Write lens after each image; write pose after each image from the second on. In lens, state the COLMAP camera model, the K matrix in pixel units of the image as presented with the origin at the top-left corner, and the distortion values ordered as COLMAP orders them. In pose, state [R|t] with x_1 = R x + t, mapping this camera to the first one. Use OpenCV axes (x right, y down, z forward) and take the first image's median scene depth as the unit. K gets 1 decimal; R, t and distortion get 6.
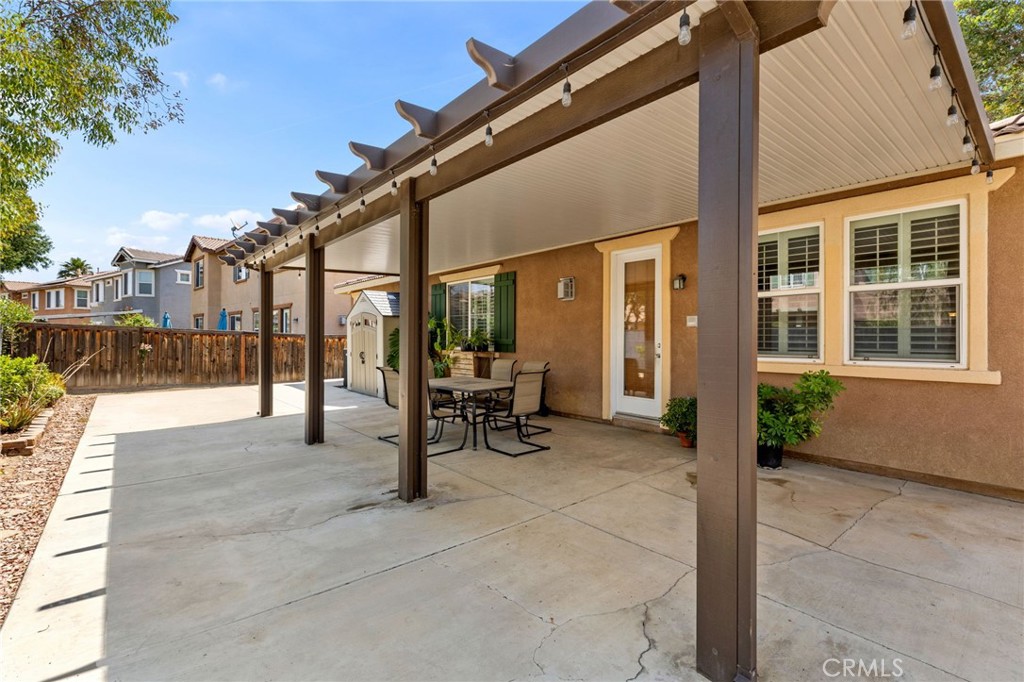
lens RADIAL K [[461.3, 0, 505.8], [0, 461.3, 335.2], [0, 0, 1]] dist [0.003730, 0.000919]
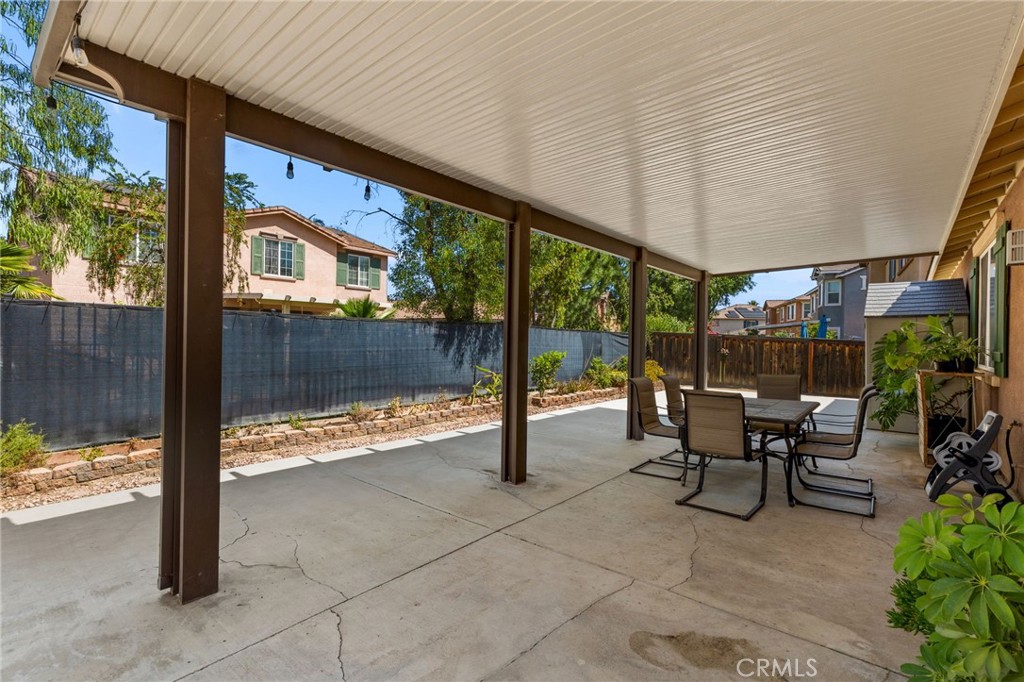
lens RADIAL K [[461.3, 0, 513.3], [0, 461.3, 338.5], [0, 0, 1]] dist [0.003730, 0.000919]
pose [[0.173817, -0.001028, -0.984777, 0.855952], [-0.009509, 0.999951, -0.002722, 0.001646], [0.984732, 0.009838, 0.173799, 0.735465]]
